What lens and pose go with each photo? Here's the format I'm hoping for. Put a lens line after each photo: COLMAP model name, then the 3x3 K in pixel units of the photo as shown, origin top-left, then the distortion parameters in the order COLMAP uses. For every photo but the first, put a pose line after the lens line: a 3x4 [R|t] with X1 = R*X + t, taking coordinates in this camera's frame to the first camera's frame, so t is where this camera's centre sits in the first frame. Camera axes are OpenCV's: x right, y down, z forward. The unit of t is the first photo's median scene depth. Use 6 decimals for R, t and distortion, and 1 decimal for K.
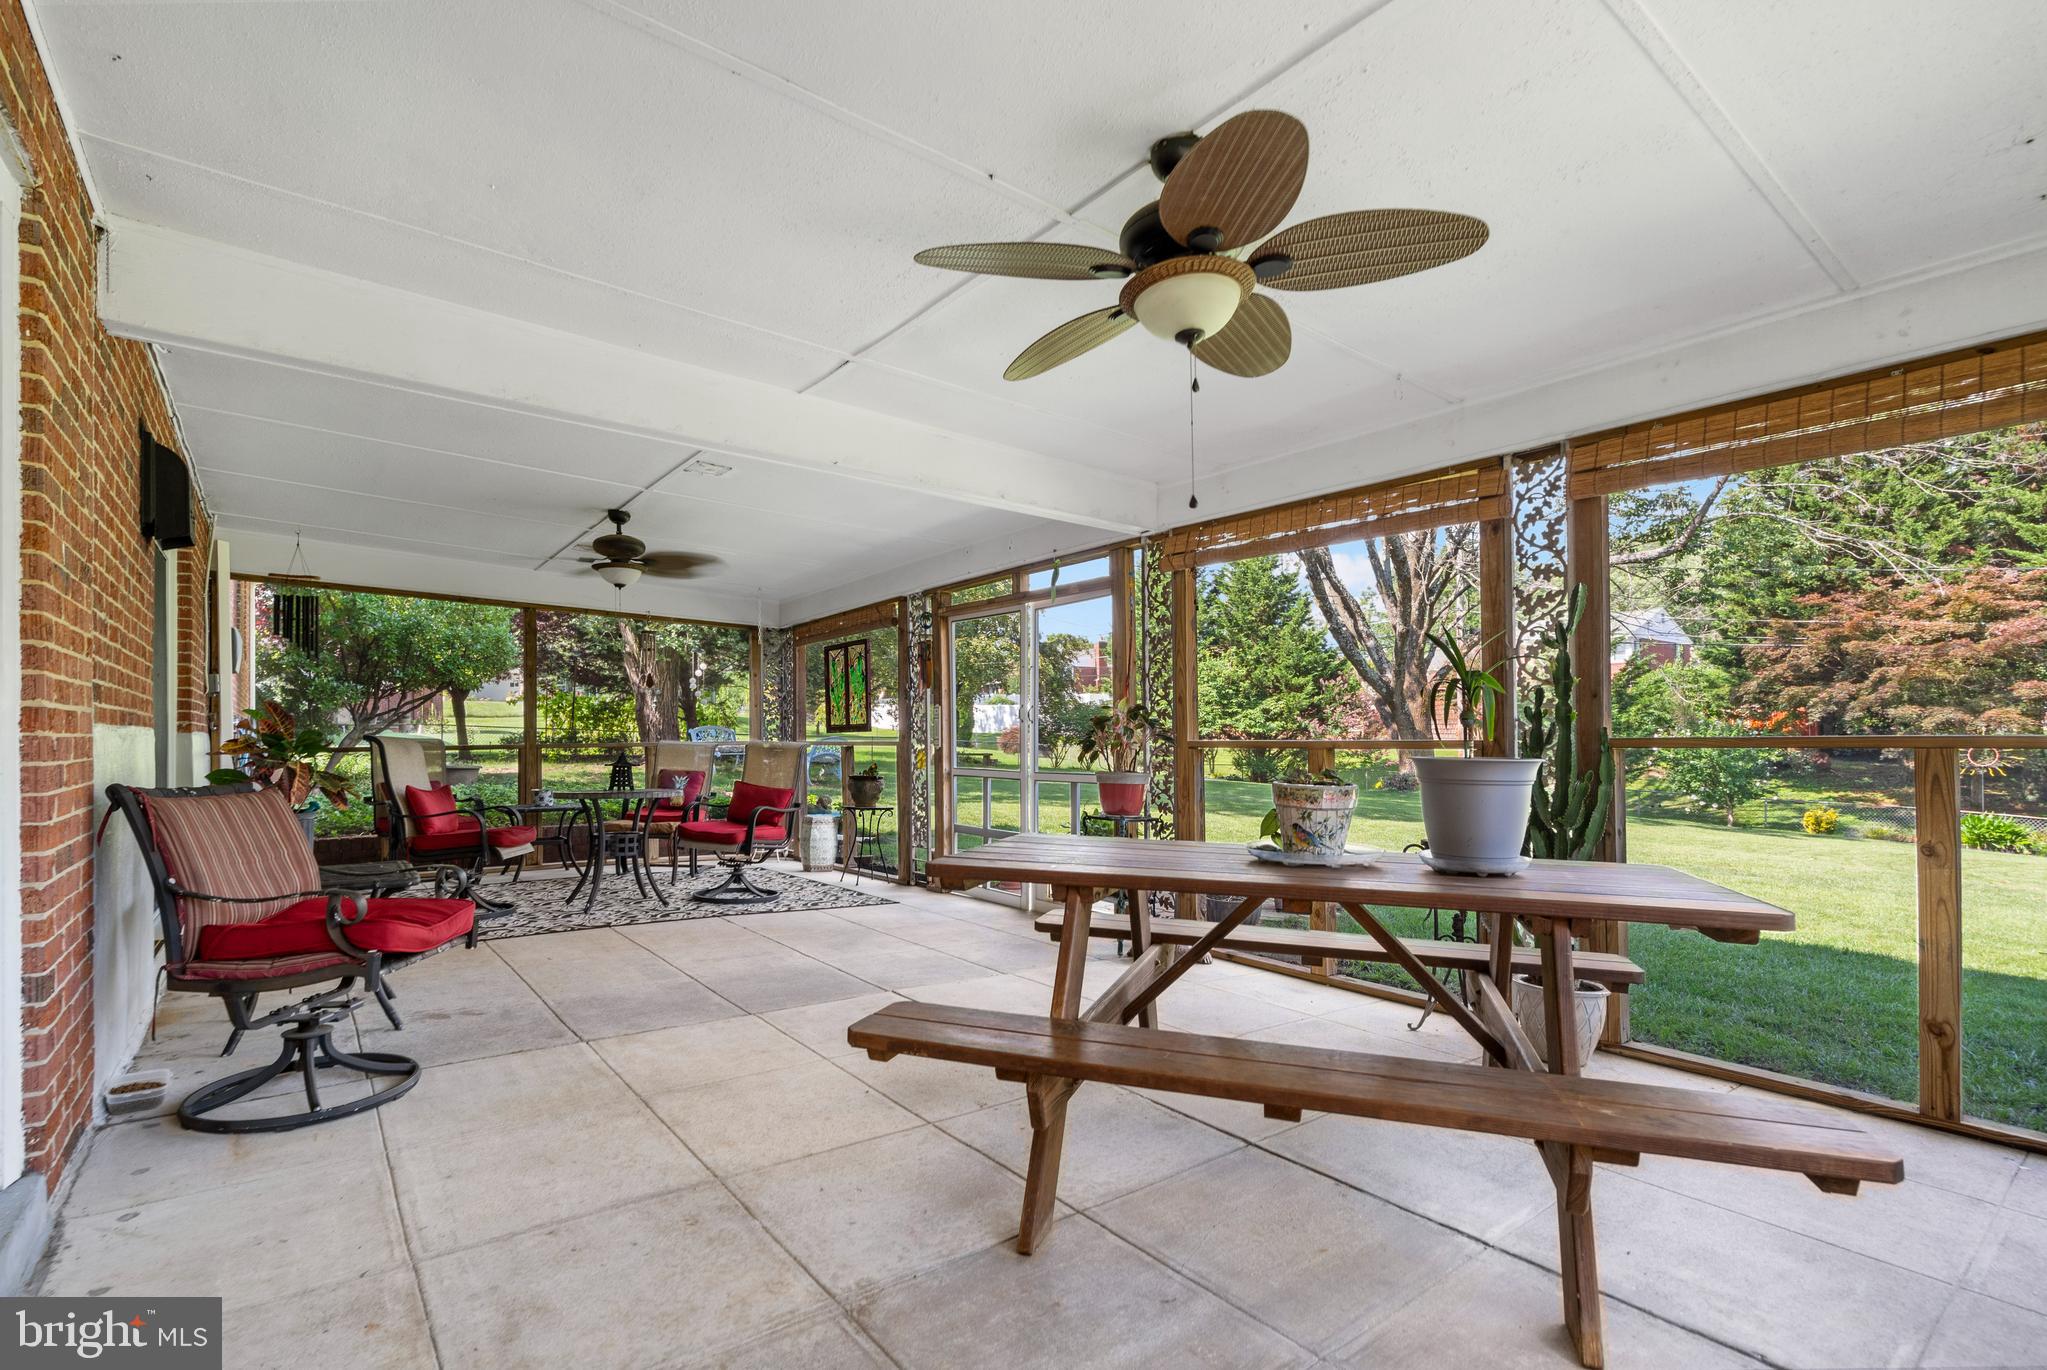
lens RADIAL K [[946.5, 0, 1024.7], [0, 946.5, 743.9], [0, 0, 1]] dist [0.000928, 0.000134]
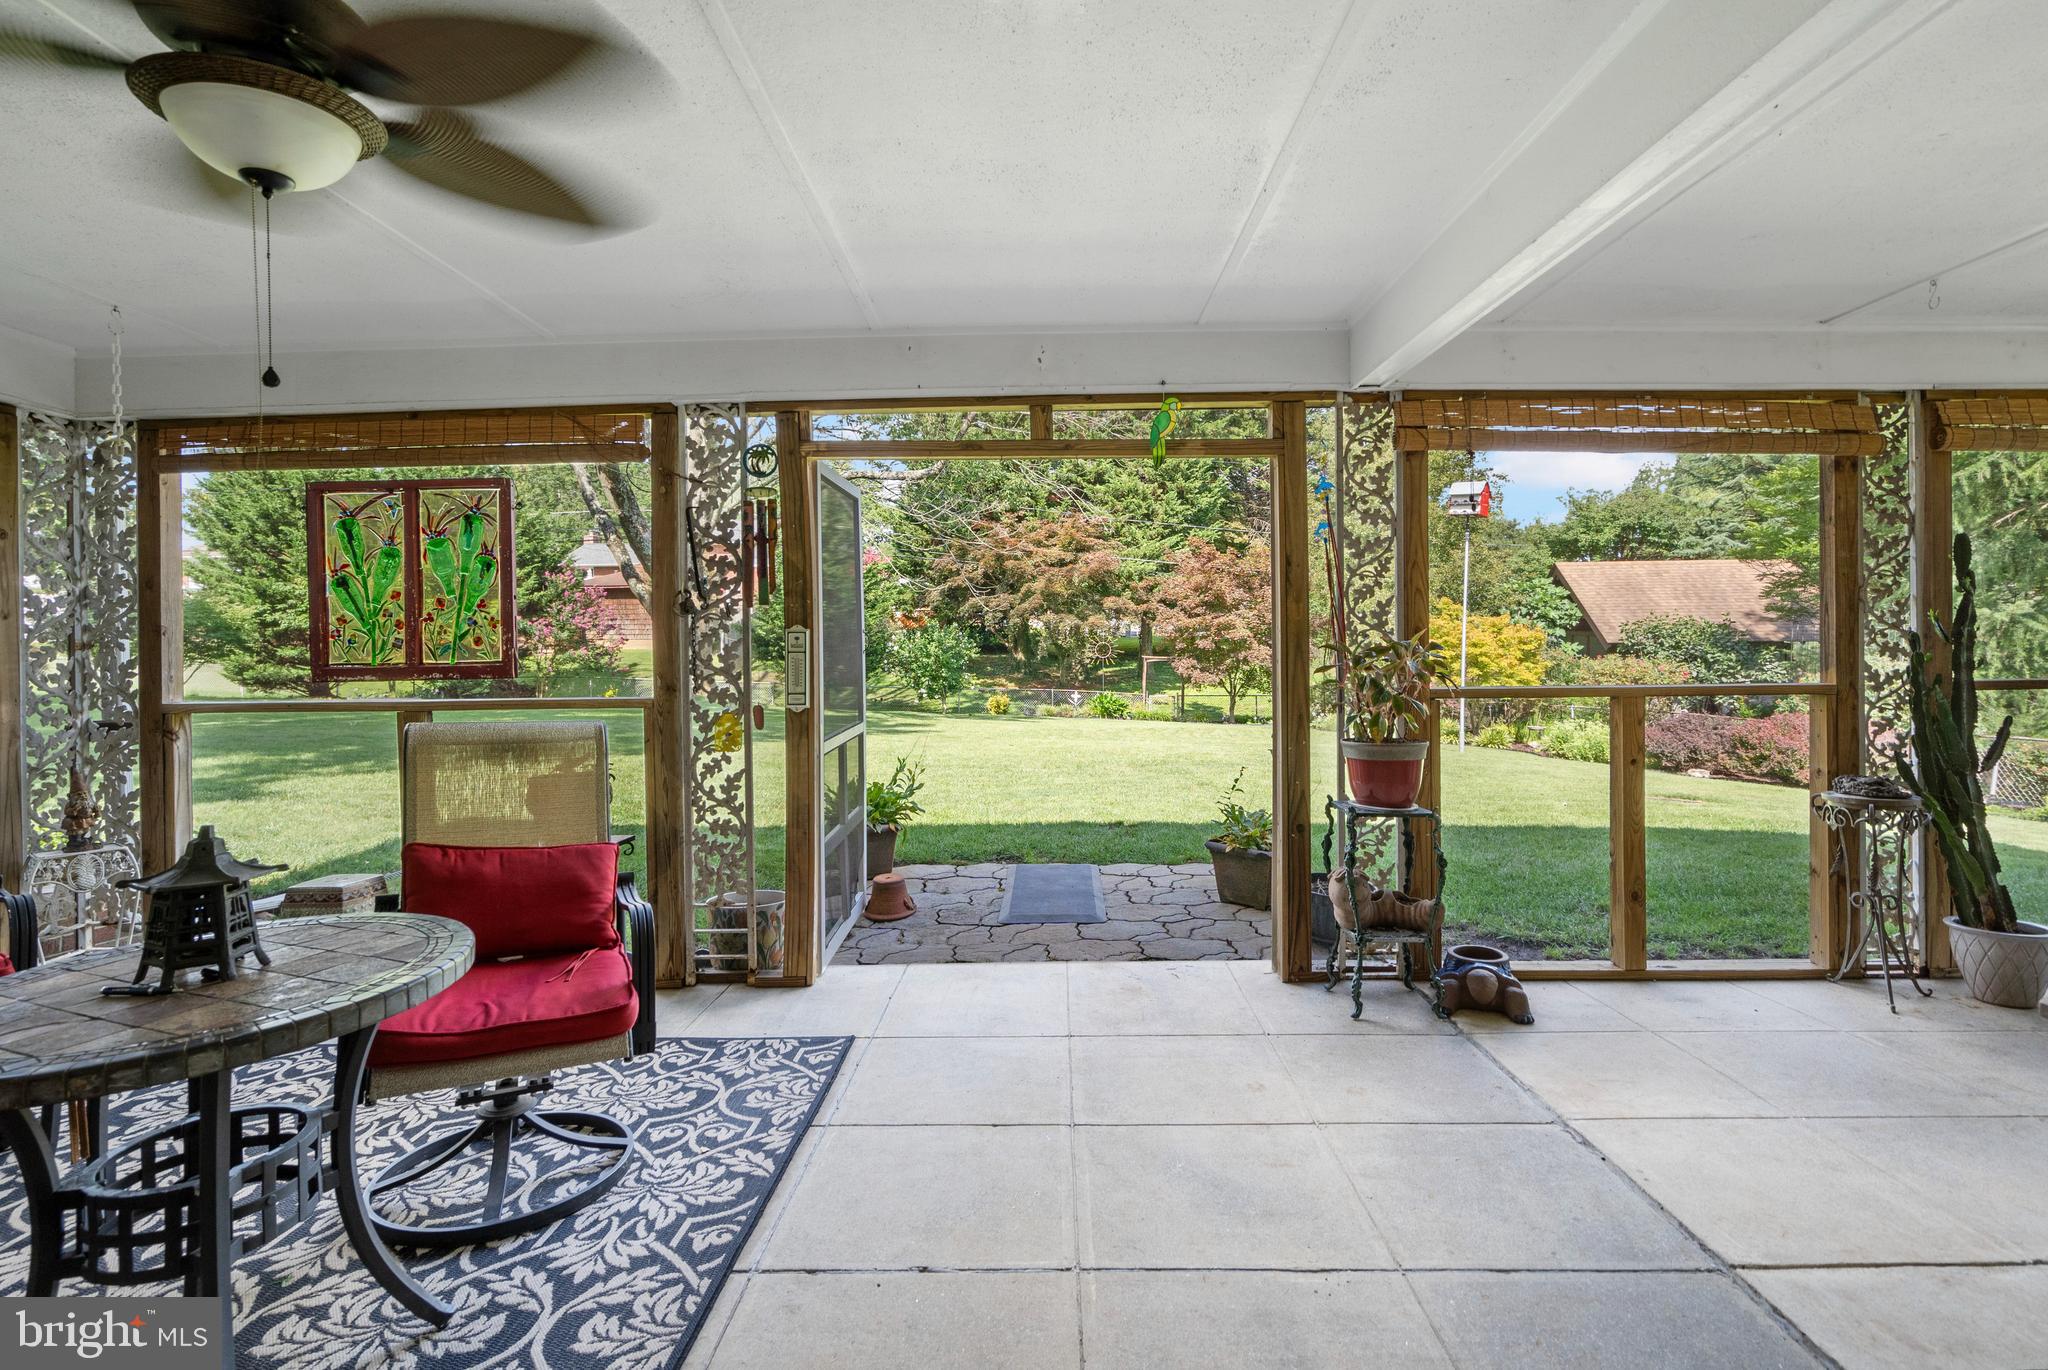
lens RADIAL K [[967.6, 0, 1036.4], [0, 967.6, 640.6], [0, 0, 1]] dist [-0.010432, 0.000110]
pose [[0.614481, -0.013946, 0.788808, -0.117937], [0.013420, 0.999884, 0.007224, -0.009808], [-0.788817, 0.006146, 0.614597, 0.156529]]
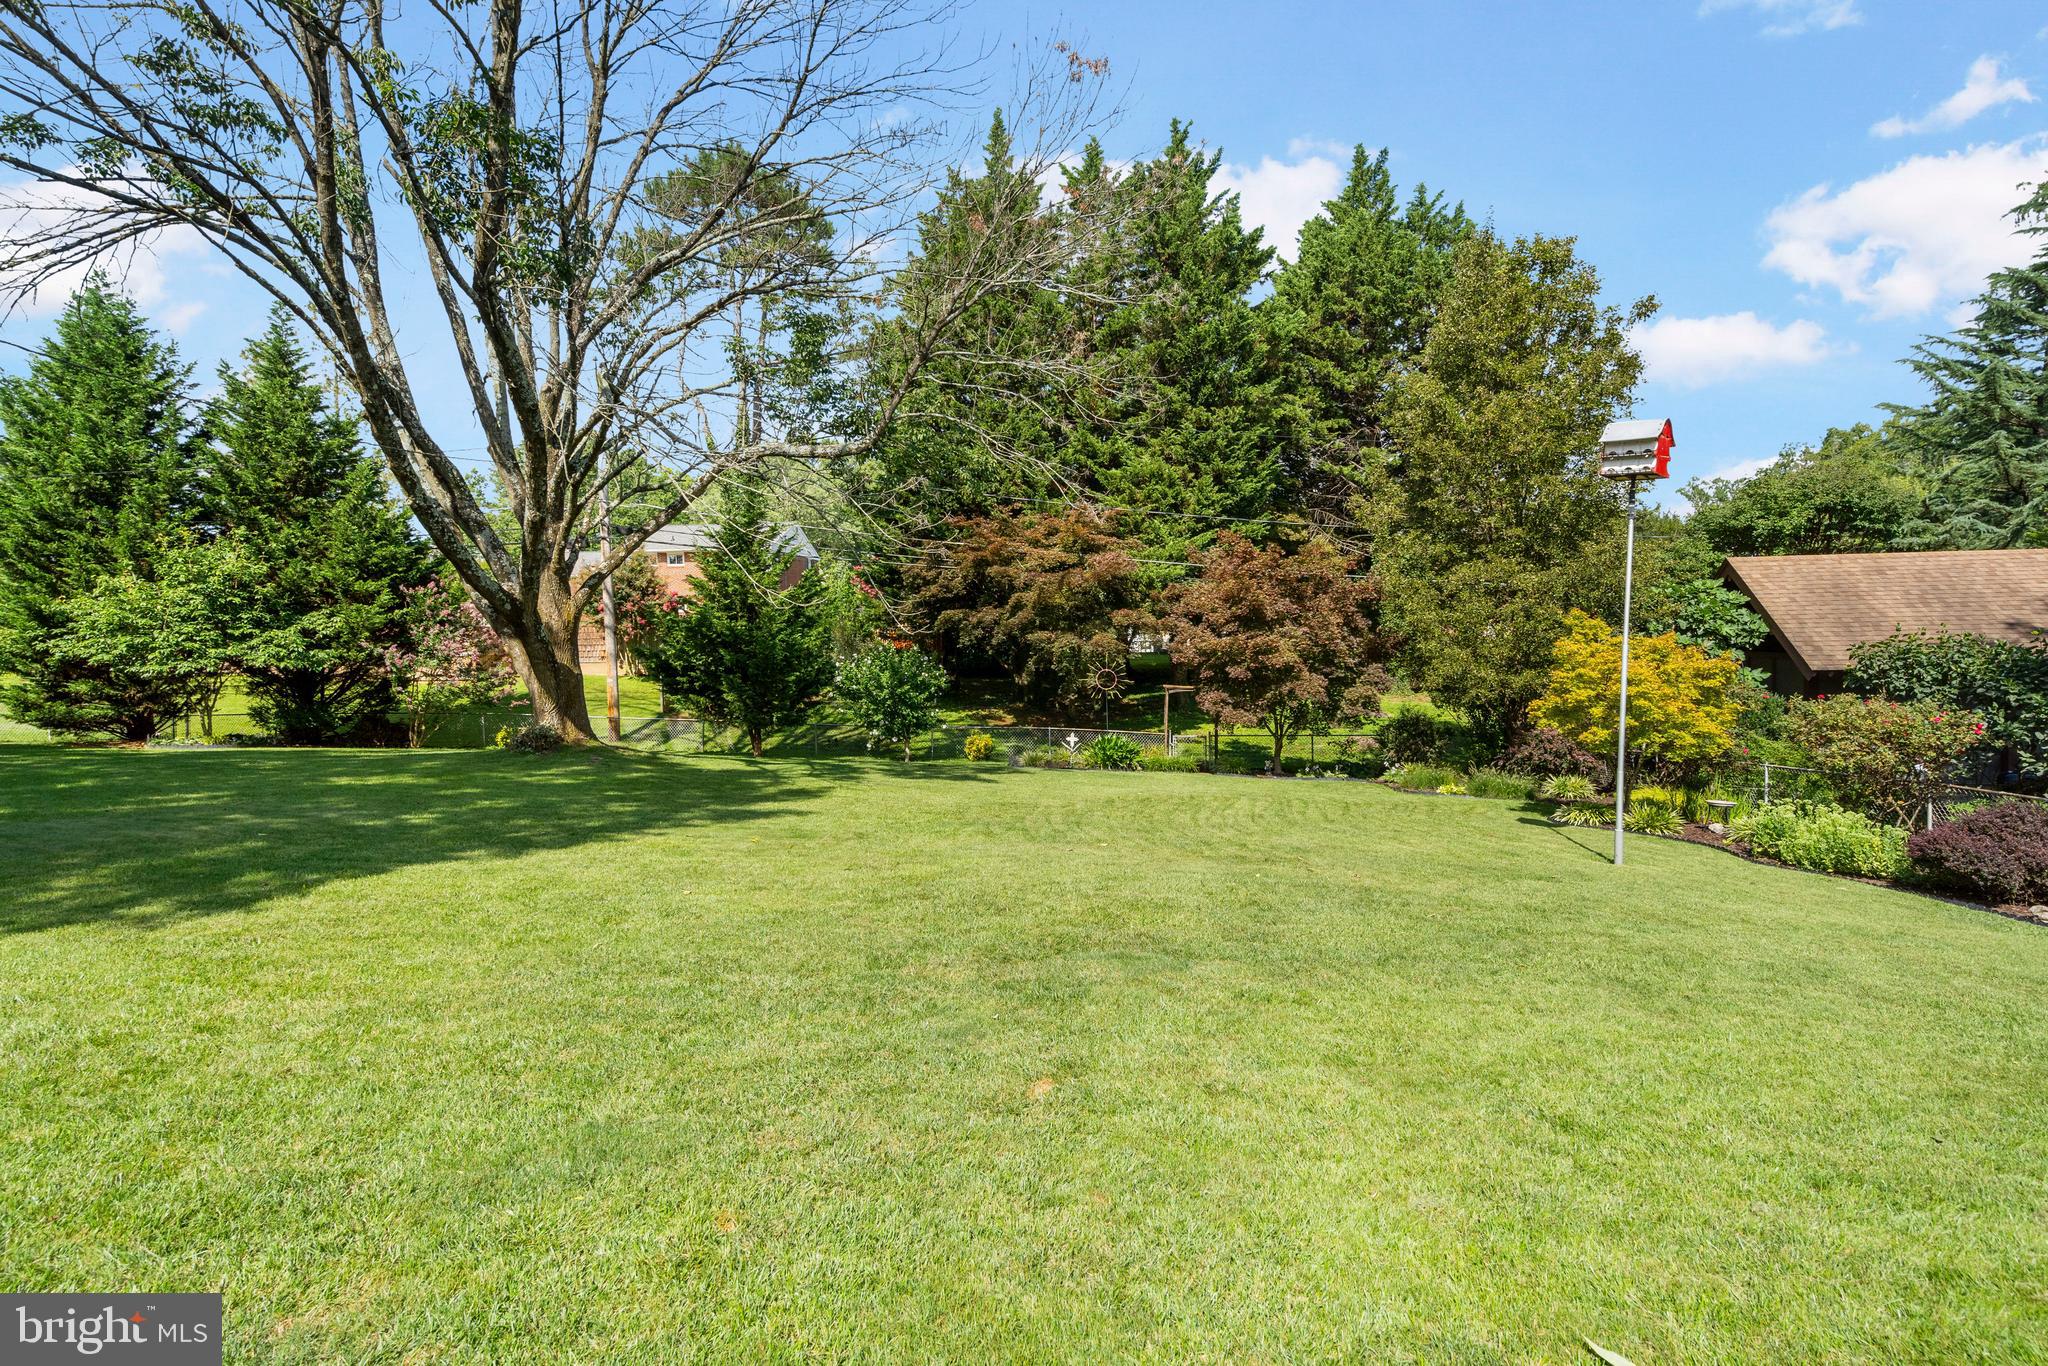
lens RADIAL K [[1019.1, 0, 1038.0], [0, 1019.1, 675.8], [0, 0, 1]] dist [0.004694, -0.000285]
pose [[0.660000, -0.035006, 0.750449, 0.079476], [0.019870, 0.999378, 0.029143, -0.019969], [-0.751002, -0.004323, 0.660285, 0.226615]]
